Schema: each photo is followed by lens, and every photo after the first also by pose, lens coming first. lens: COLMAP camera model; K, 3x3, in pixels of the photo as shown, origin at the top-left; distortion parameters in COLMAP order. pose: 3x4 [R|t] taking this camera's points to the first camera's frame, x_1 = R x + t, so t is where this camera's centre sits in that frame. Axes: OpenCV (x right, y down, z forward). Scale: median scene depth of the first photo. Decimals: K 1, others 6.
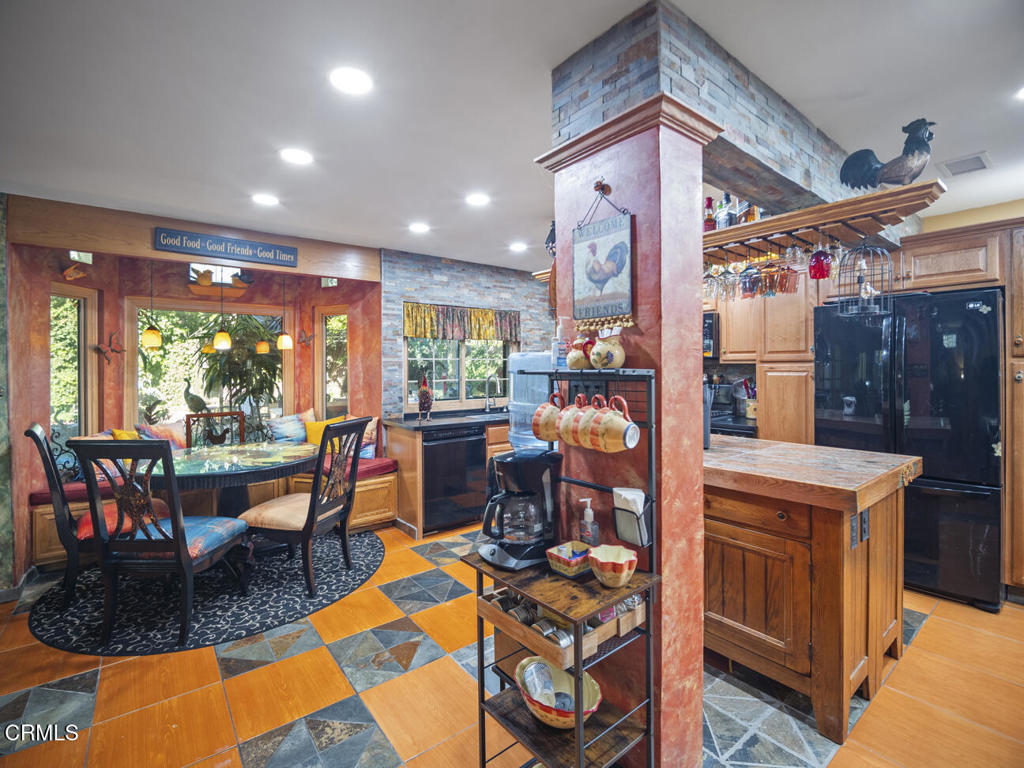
lens RADIAL K [[467.6, 0, 505.4], [0, 467.6, 365.9], [0, 0, 1]] dist [-0.015441, -0.001573]
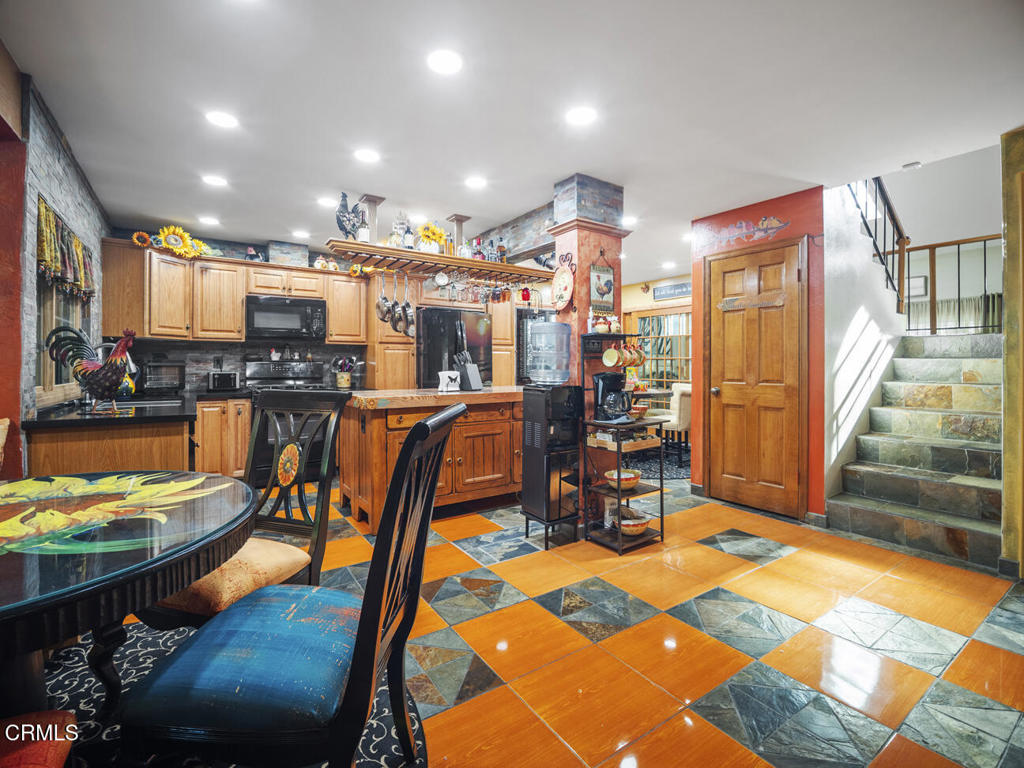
lens RADIAL K [[467.6, 0, 503.5], [0, 467.6, 368.4], [0, 0, 1]] dist [-0.015441, -0.001573]
pose [[0.076218, -0.000851, 0.997091, -0.823138], [-0.002661, 0.999996, 0.001057, 0.066512], [-0.997088, -0.002734, 0.076215, 0.536364]]
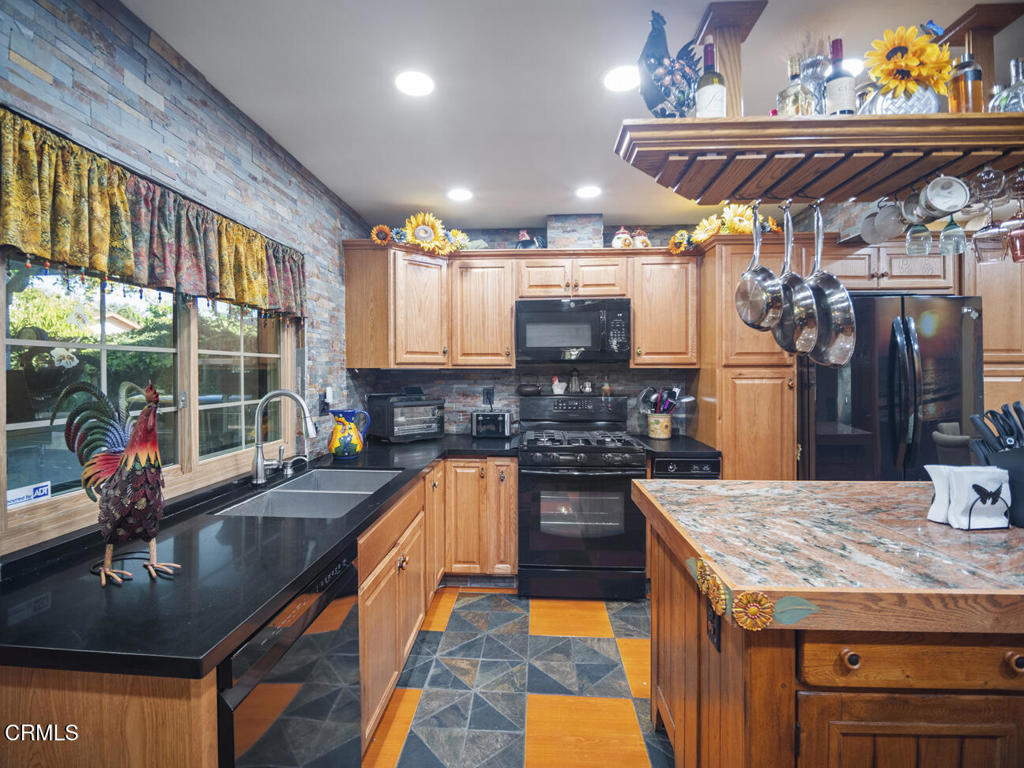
lens RADIAL K [[467.6, 0, 506.0], [0, 467.6, 369.7], [0, 0, 1]] dist [-0.015441, -0.001573]
pose [[0.662238, 0.005240, 0.749275, -0.265265], [-0.001493, 0.999983, -0.005673, 0.002225], [-0.749292, 0.002639, 0.662235, 0.776496]]
